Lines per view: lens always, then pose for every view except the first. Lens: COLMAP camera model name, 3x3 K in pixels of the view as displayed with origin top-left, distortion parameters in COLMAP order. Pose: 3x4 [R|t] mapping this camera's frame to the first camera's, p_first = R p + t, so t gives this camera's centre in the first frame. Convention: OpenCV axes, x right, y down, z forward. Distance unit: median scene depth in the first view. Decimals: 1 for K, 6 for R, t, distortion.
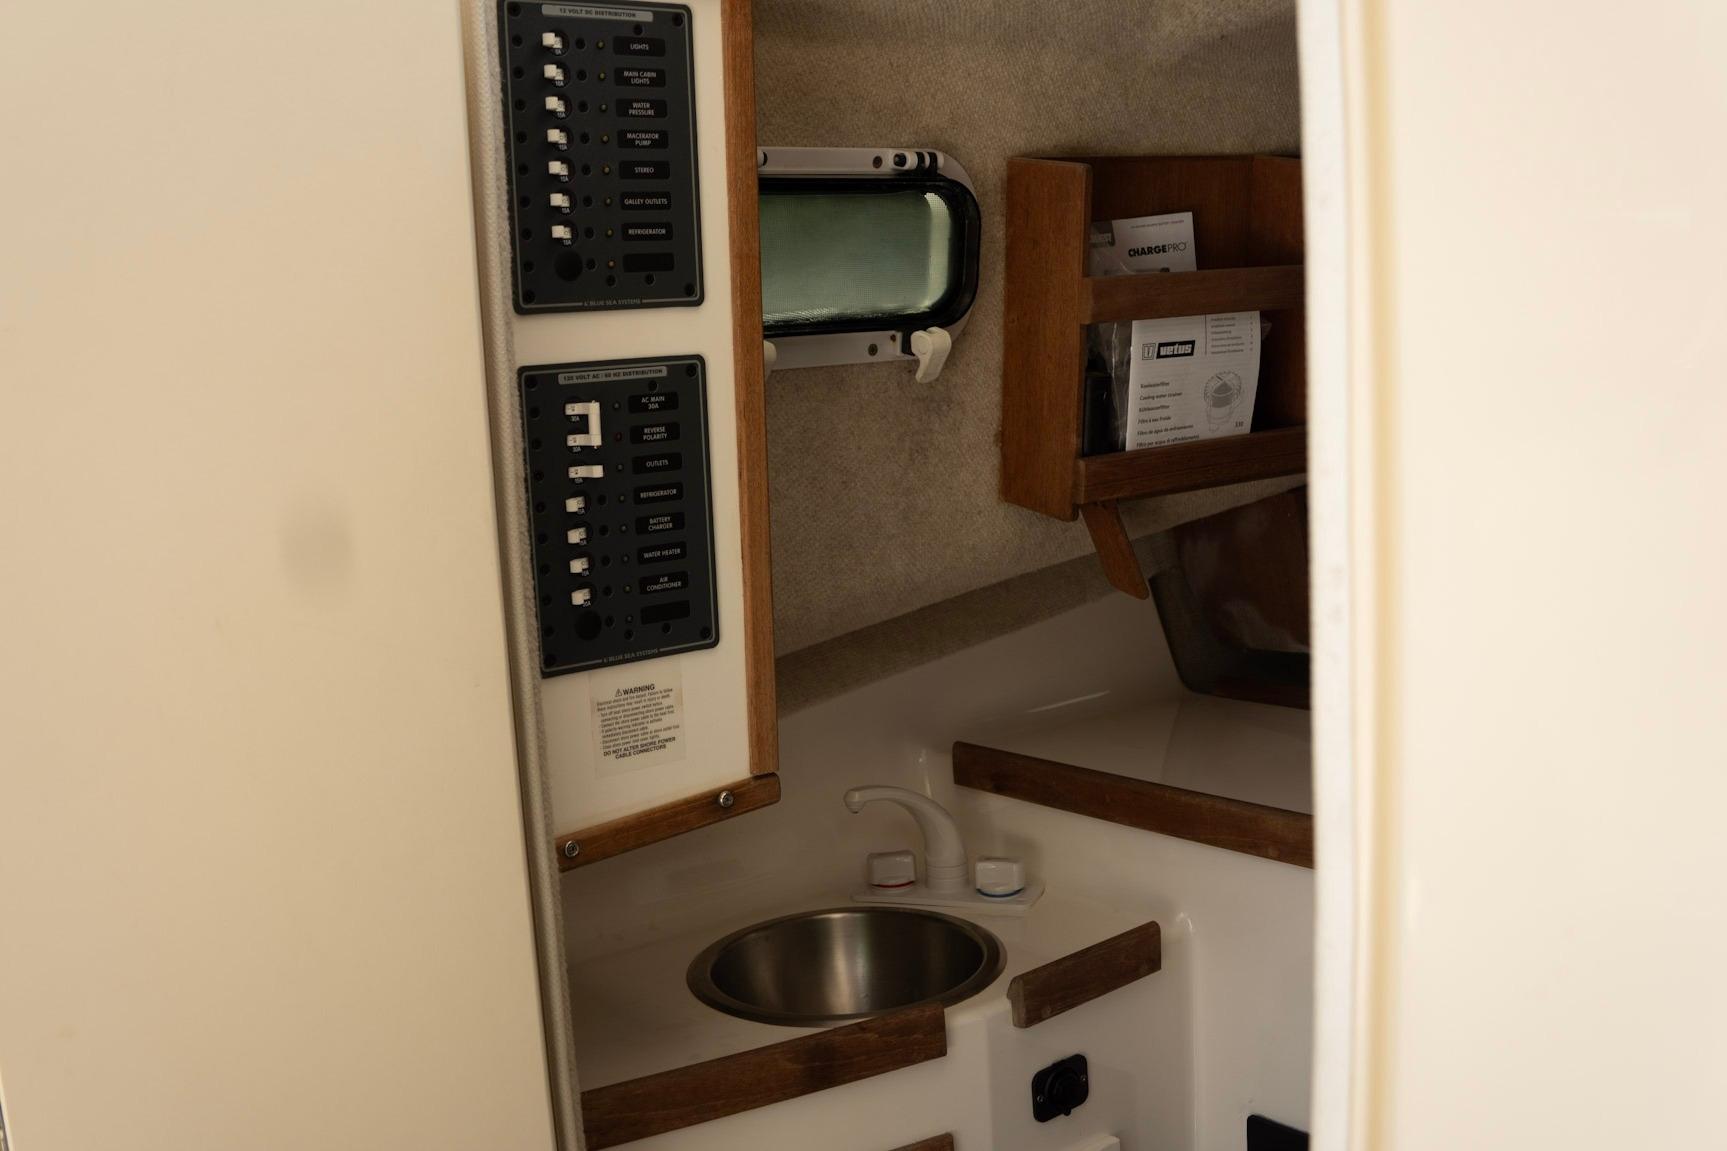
lens RADIAL K [[1661.5, 0, 863.5], [0, 1661.5, 575.5], [0, 0, 1]] dist [-0.220732, 0.131800]
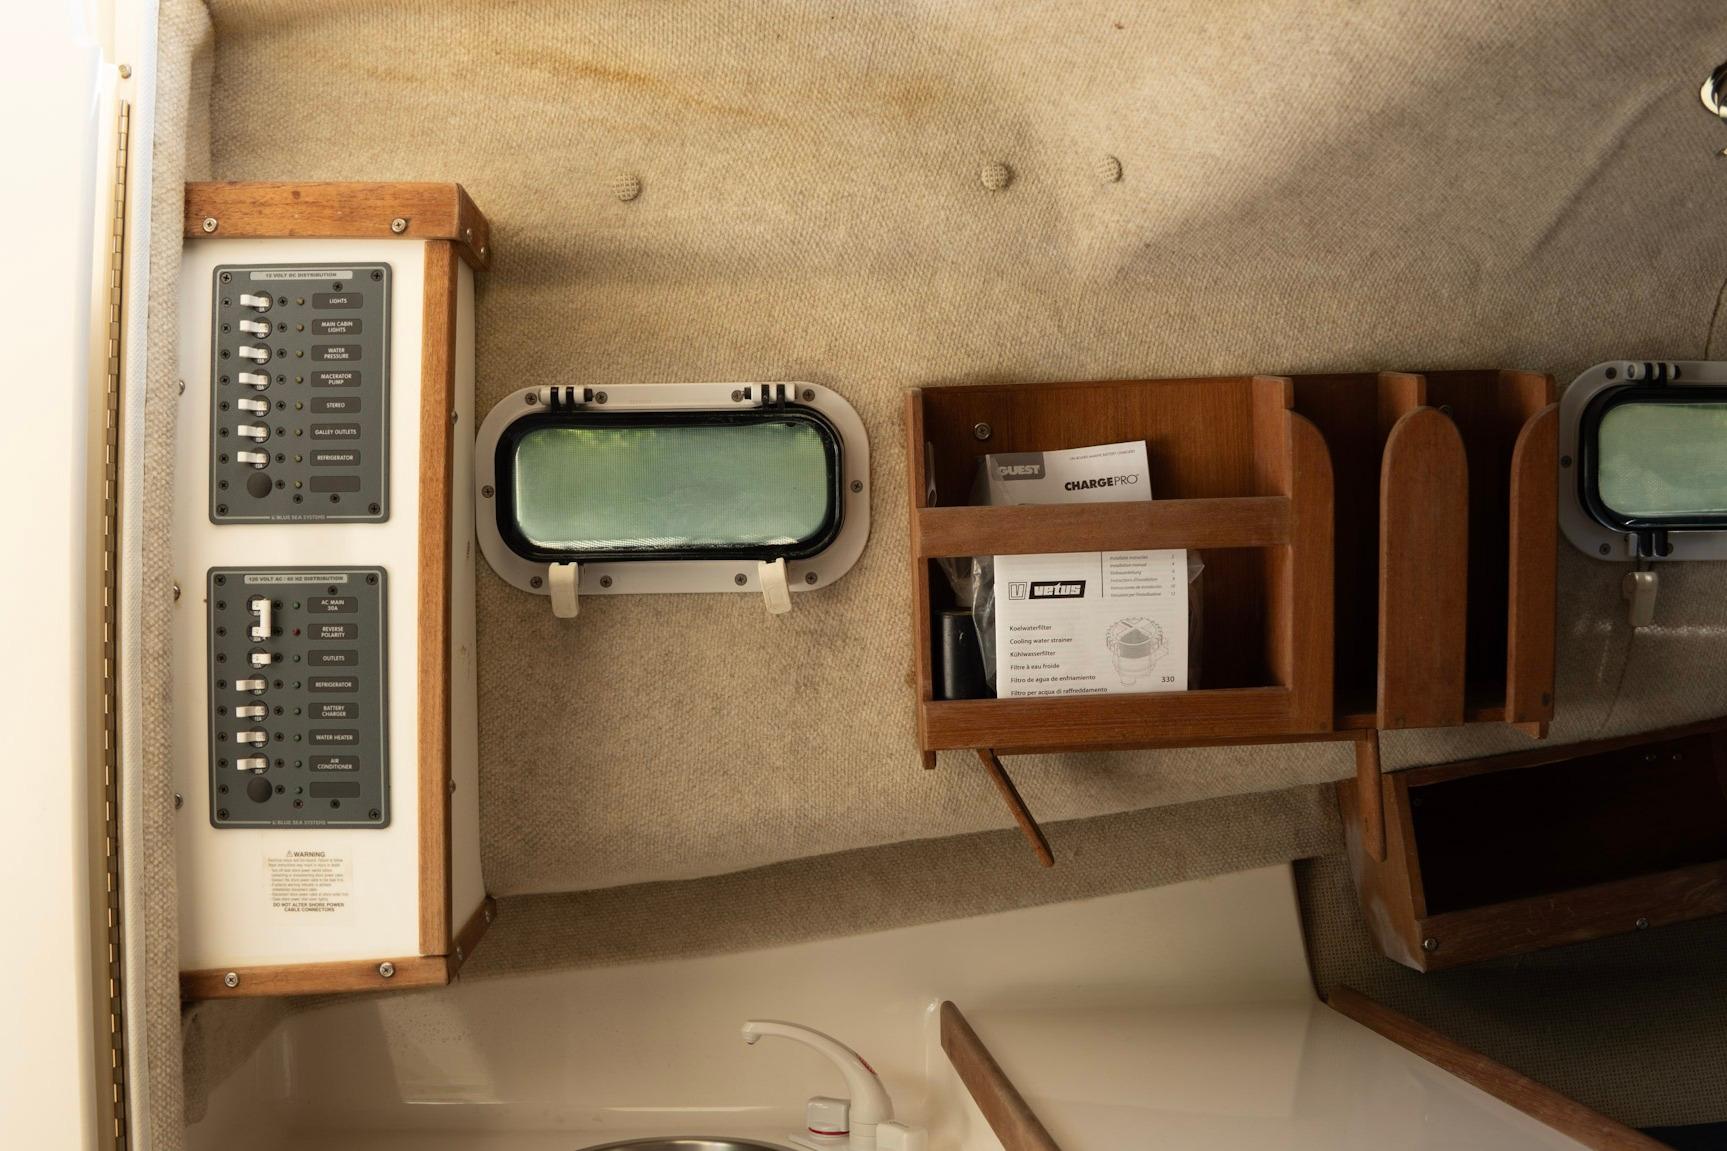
lens RADIAL K [[1661.5, 0, 863.5], [0, 1661.5, 575.5], [0, 0, 1]] dist [-0.220732, 0.131800]
pose [[0.843593, 0.028562, -0.536222, 0.770562], [-0.114339, 0.985239, -0.127401, -0.022360], [0.524668, 0.168786, 0.834407, 0.238160]]
